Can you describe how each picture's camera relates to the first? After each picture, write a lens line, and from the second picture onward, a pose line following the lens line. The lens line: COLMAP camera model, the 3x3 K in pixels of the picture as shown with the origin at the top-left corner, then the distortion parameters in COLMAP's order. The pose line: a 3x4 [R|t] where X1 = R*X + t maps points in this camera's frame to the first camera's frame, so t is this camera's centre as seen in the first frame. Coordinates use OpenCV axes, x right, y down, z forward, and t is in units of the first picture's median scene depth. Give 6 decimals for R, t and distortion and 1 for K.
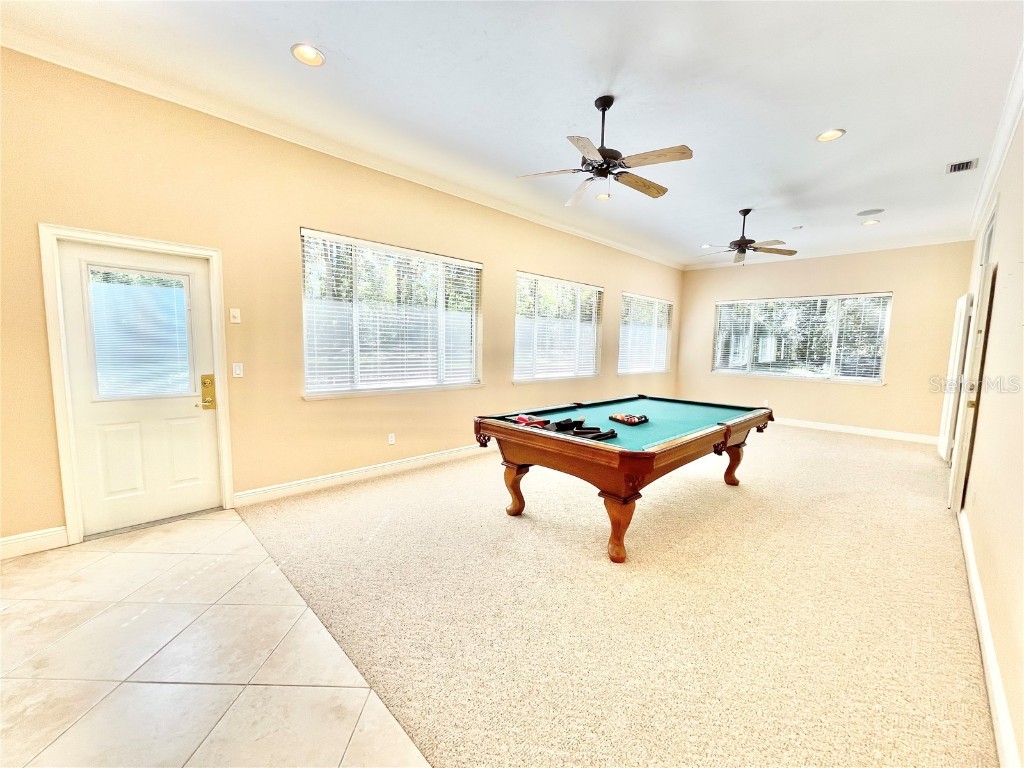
lens RADIAL K [[413.3, 0, 510.5], [0, 413.3, 388.9], [0, 0, 1]] dist [0.001445, -0.000083]
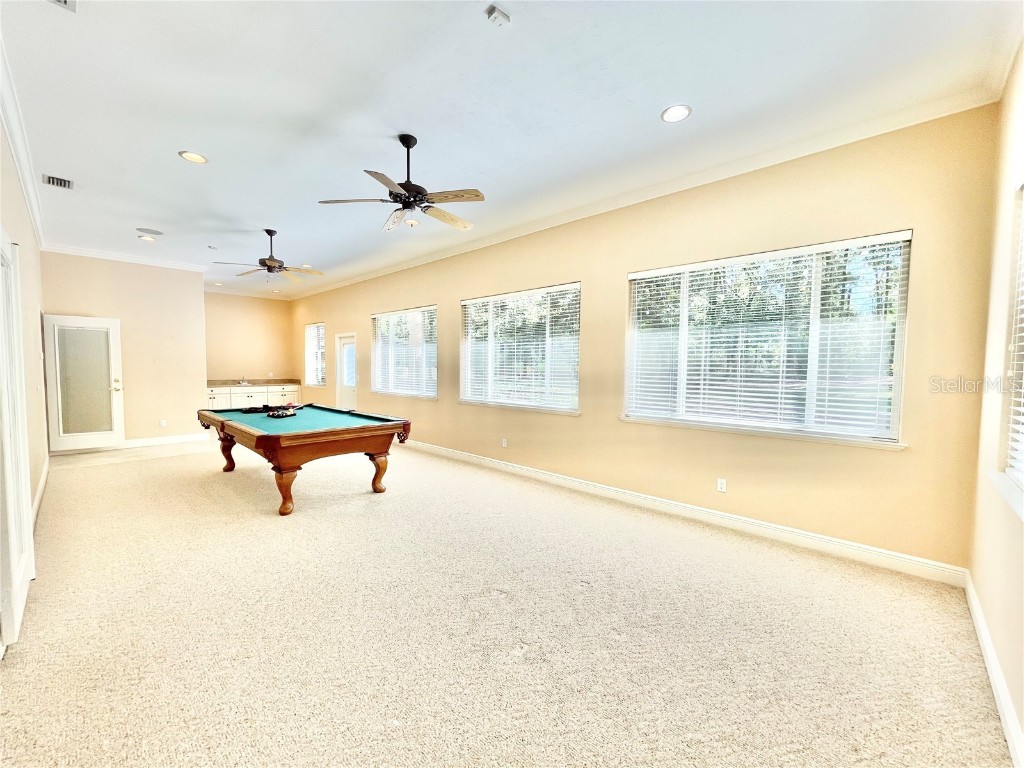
lens RADIAL K [[413.3, 0, 510.5], [0, 413.3, 388.9], [0, 0, 1]] dist [0.001445, -0.000083]
pose [[0.037615, 0.031378, -0.998800, 1.299518], [-0.118003, 0.992653, 0.026741, -0.110181], [0.992301, 0.116856, 0.041041, 1.269504]]
